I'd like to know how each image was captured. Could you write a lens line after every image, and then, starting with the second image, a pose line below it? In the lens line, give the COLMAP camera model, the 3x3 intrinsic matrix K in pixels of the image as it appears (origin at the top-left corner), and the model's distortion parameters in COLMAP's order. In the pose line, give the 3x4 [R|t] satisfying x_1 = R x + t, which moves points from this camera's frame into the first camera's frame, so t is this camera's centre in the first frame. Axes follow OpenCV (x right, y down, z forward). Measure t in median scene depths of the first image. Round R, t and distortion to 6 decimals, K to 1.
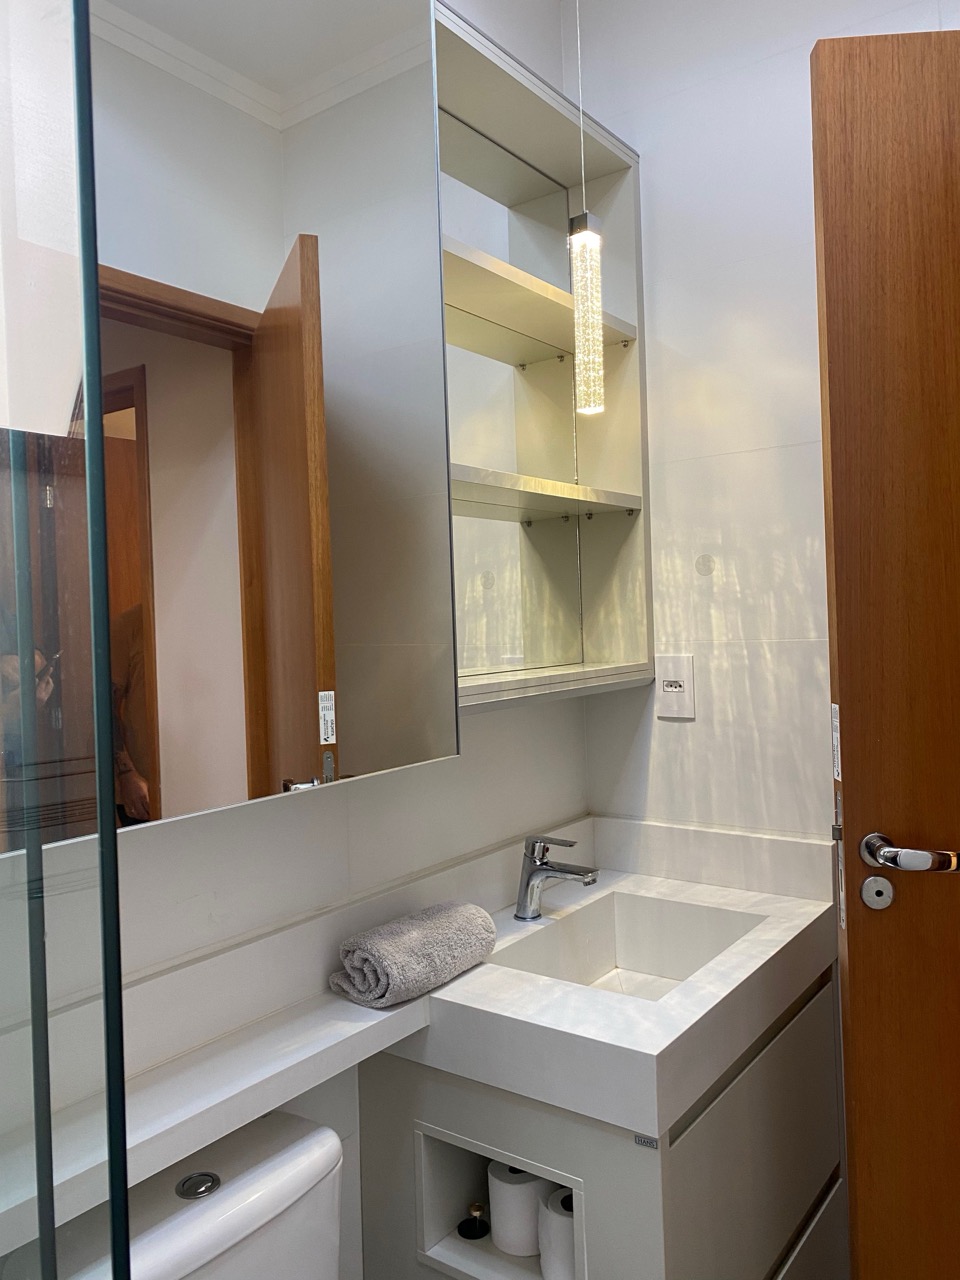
lens RADIAL K [[983.1, 0, 493.9], [0, 983.1, 610.1], [0, 0, 1]] dist [0.020865, -0.053956]
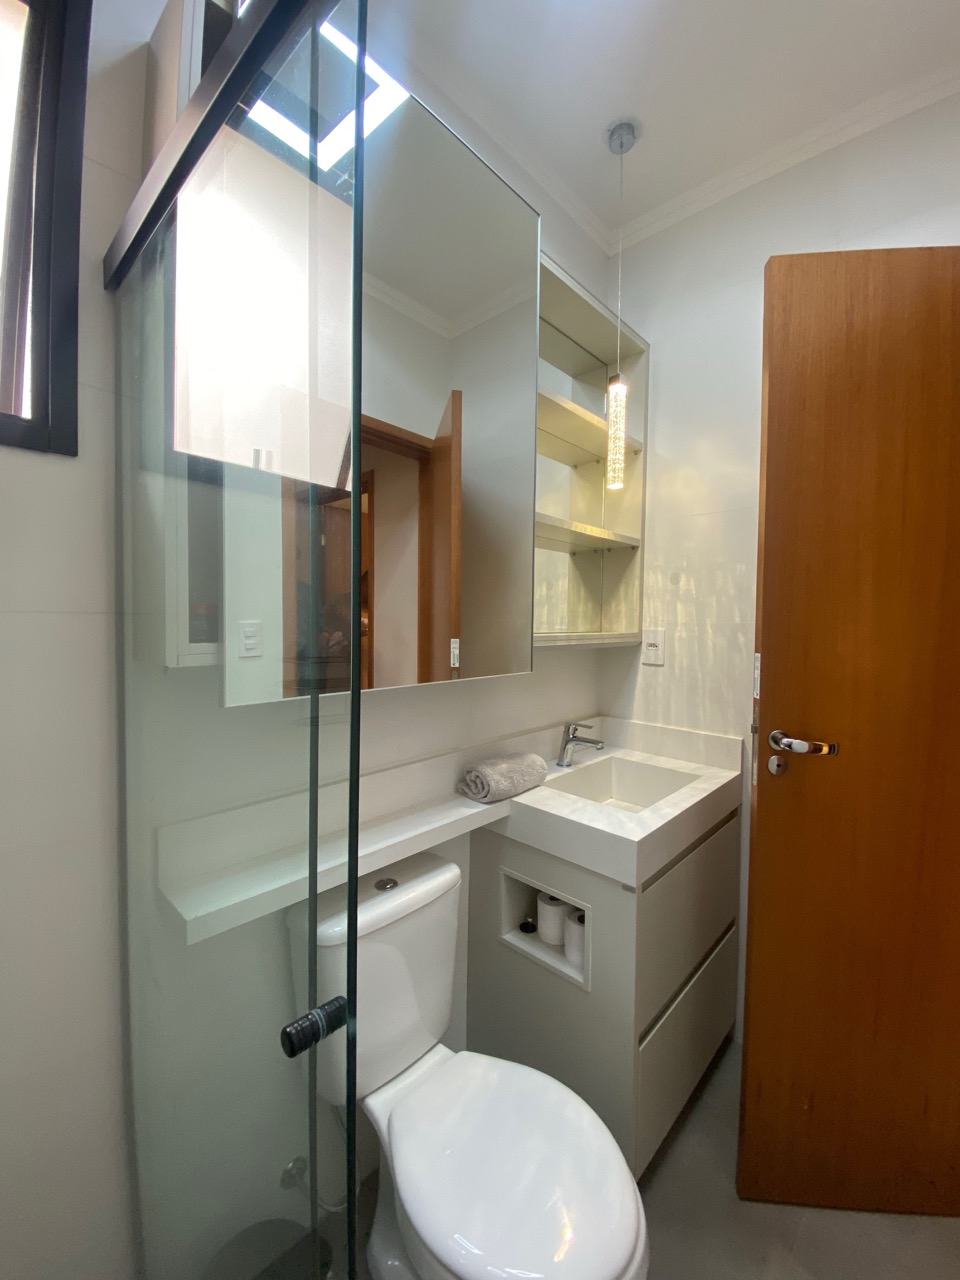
lens RADIAL K [[520.7, 0, 475.0], [0, 520.7, 627.9], [0, 0, 1]] dist [0.011841, -0.003517]
pose [[0.989865, 0.050021, -0.132914, -0.015569], [-0.046524, 0.998488, 0.029288, 0.038891], [0.134178, -0.022808, 0.990695, 0.021738]]
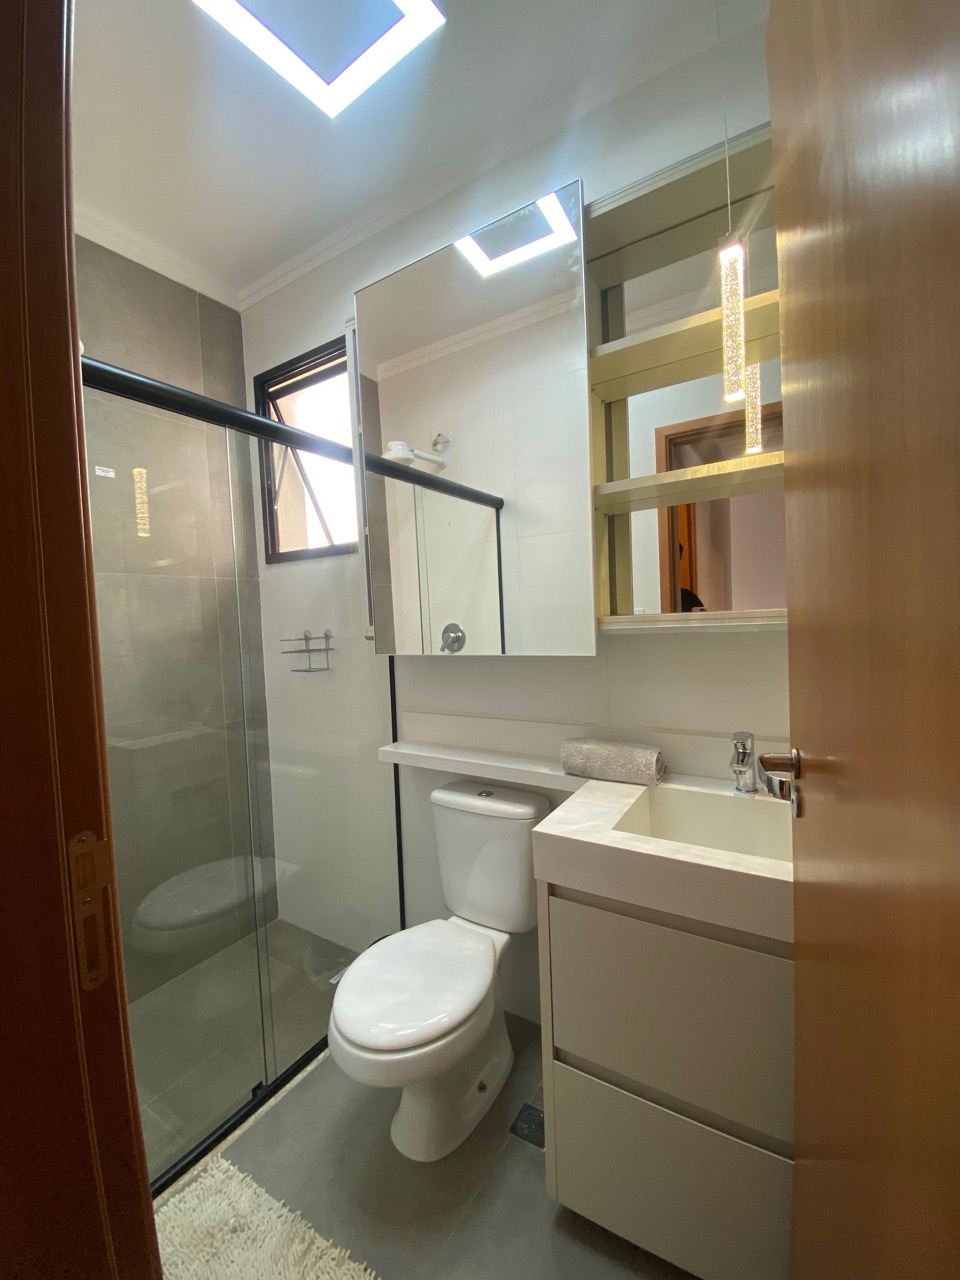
lens RADIAL K [[520.7, 0, 479.0], [0, 520.7, 641.6], [0, 0, 1]] dist [0.011841, -0.003517]
pose [[0.069650, 0.084471, -0.993989, 0.798148], [0.043496, 0.995204, 0.087622, 0.030384], [0.996623, -0.049337, 0.065642, 0.664642]]
